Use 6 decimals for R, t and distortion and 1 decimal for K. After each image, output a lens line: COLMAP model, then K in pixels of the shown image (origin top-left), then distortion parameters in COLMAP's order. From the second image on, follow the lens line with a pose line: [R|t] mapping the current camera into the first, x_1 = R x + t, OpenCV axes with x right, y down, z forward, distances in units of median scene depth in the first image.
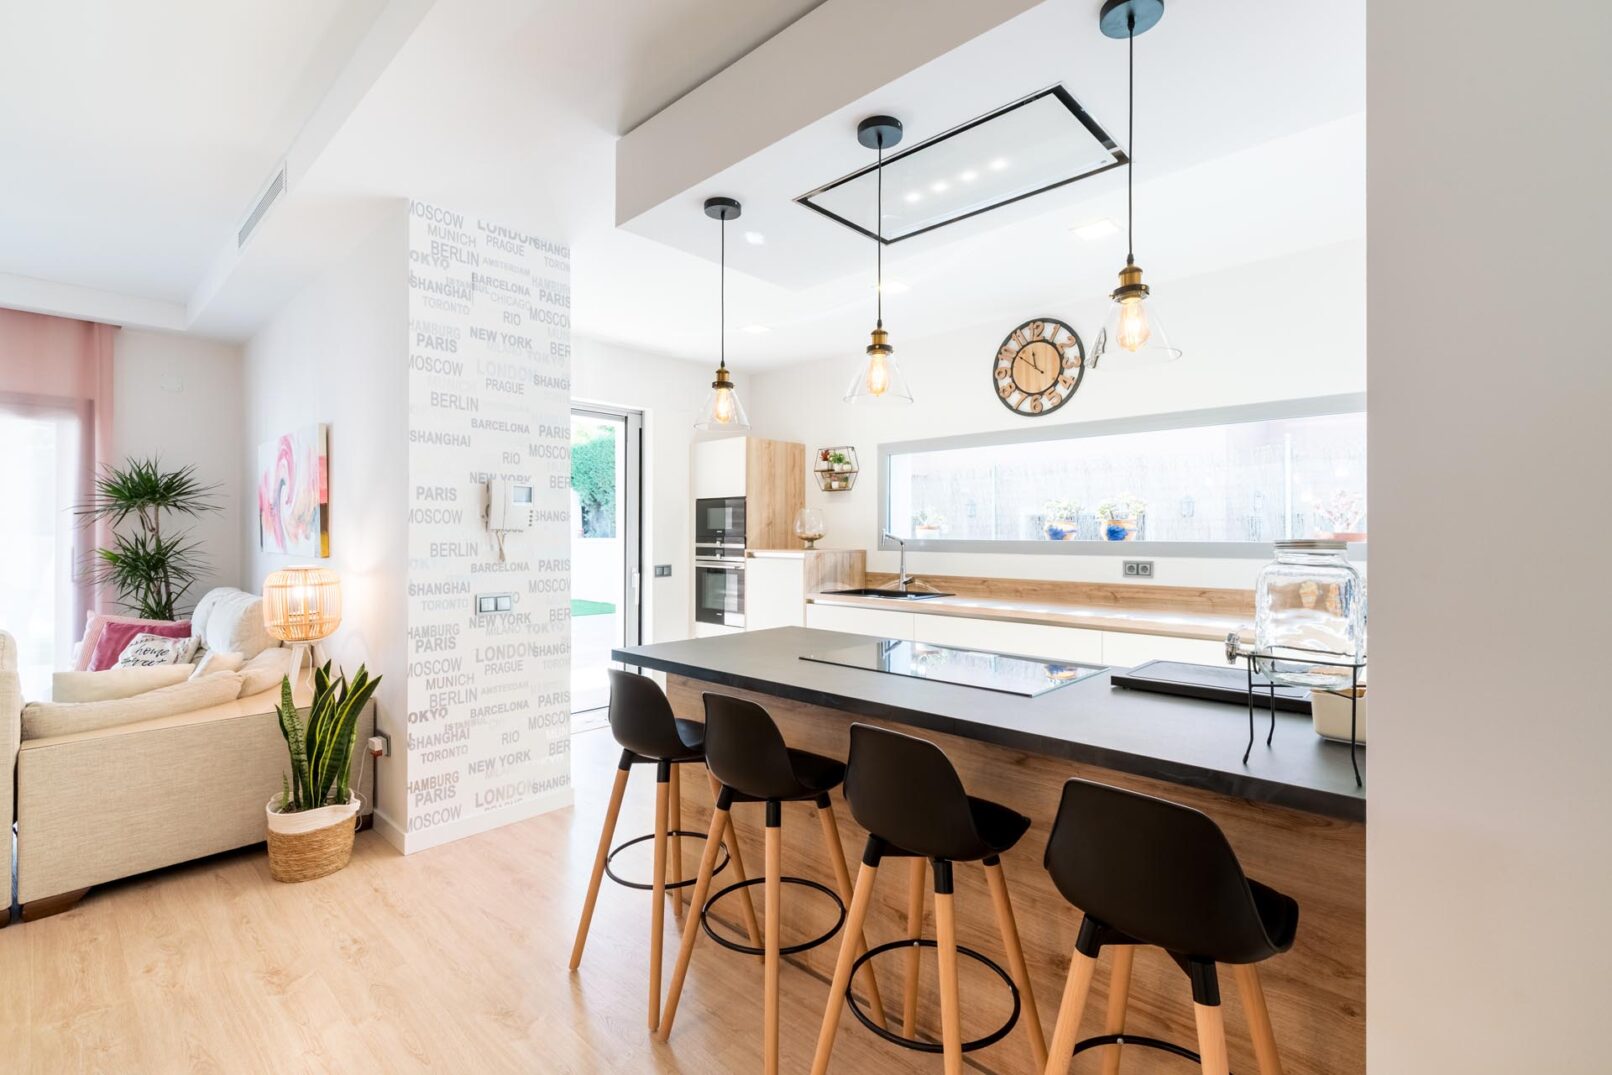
lens RADIAL K [[719.7, 0, 795.8], [0, 719.7, 535.5], [0, 0, 1]] dist [0.002894, 0.000138]
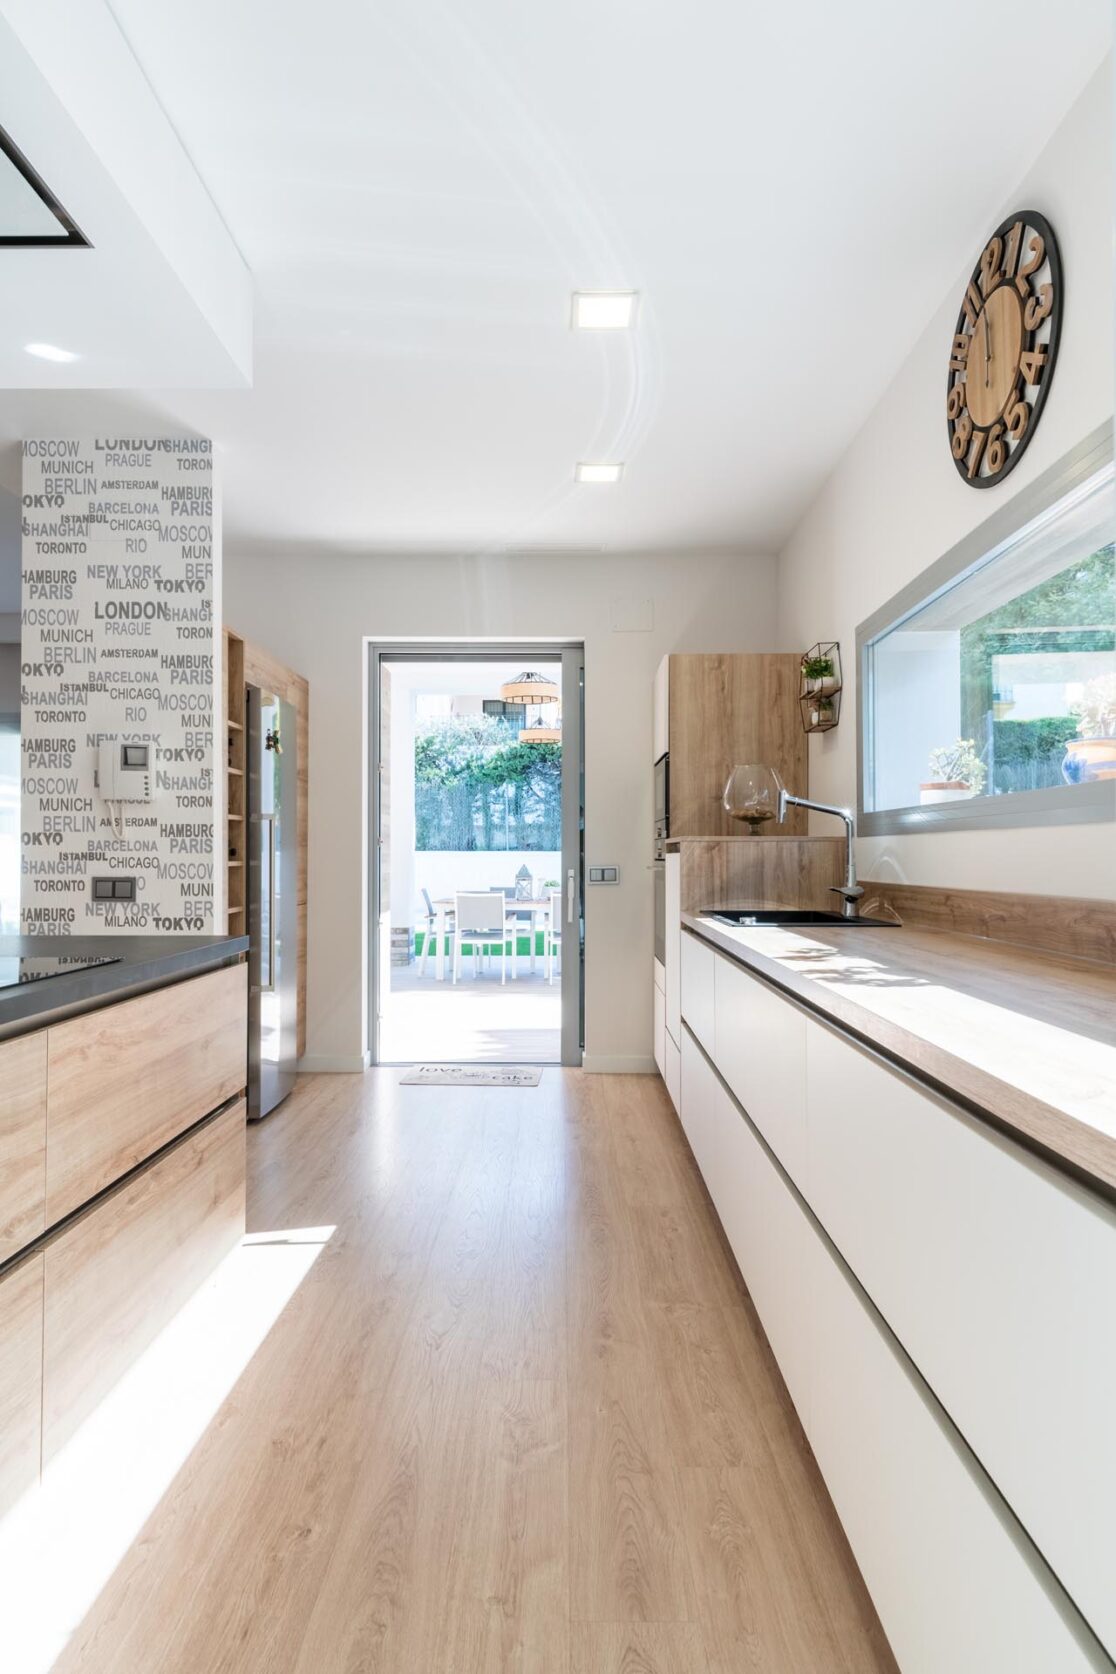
lens RADIAL K [[935.9, 0, 557.2], [0, 935.9, 841.1], [0, 0, 1]] dist [0.000610, -0.000564]
pose [[0.683132, -0.010525, -0.730219, 0.702215], [-0.000941, 0.999883, -0.015292, 0.053441], [0.730294, 0.011134, 0.683042, 0.608353]]
